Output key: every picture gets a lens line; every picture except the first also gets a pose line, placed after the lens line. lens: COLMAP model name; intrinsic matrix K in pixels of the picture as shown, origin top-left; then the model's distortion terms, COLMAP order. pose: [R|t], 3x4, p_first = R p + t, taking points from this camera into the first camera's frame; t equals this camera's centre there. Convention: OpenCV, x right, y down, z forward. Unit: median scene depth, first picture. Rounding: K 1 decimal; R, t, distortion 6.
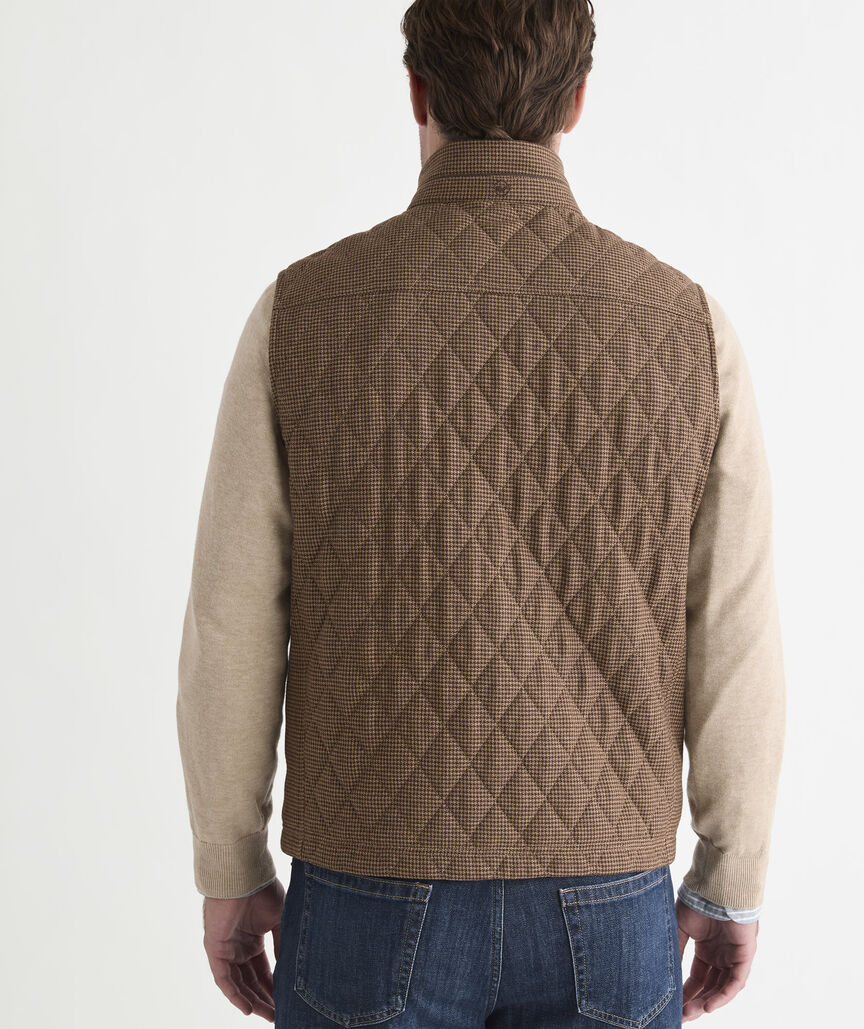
lens RADIAL K [[1906.0, 0, 431.7], [0, 1906.0, 513.5], [0, 0, 1]] dist [-0.013644, 0.000000]
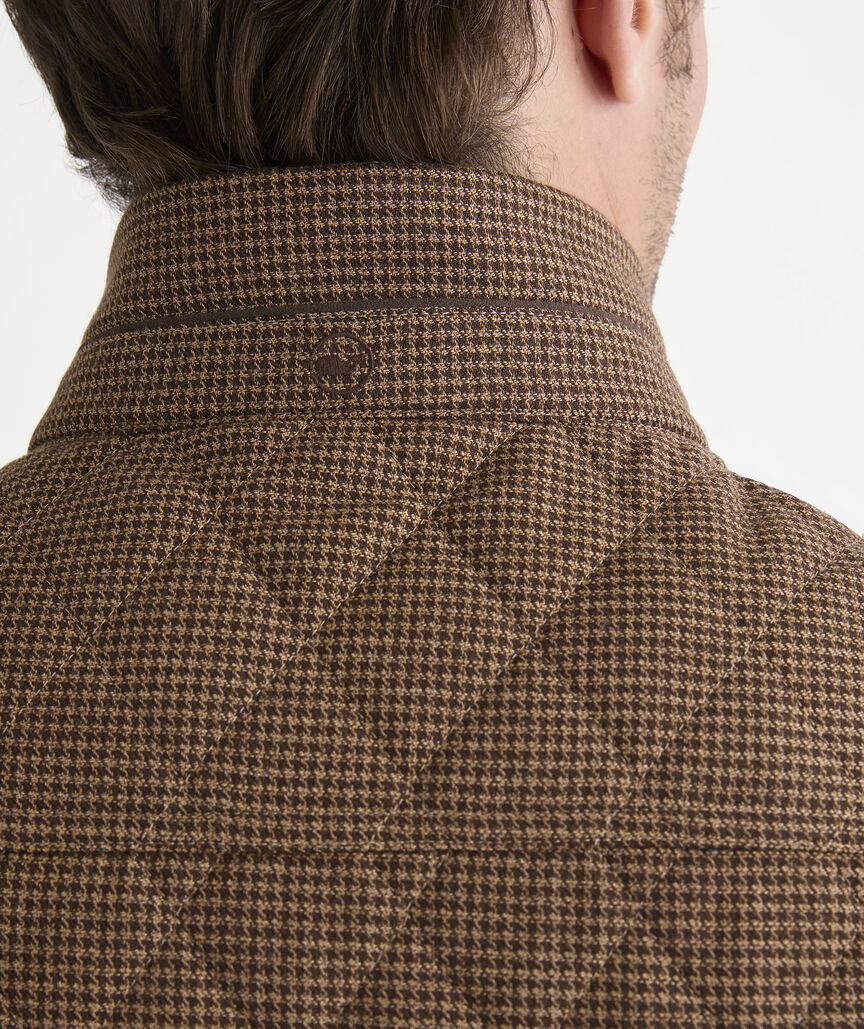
lens RADIAL K [[2057.4, 0, 432.5], [0, 2057.4, 515.1], [0, 0, 1]] dist [-0.204038, 0.000000]
pose [[0.980852, -0.039677, -0.190670, 0.100400], [0.045598, 0.998601, 0.026765, -0.161641], [0.189341, -0.034947, 0.981289, 0.759959]]
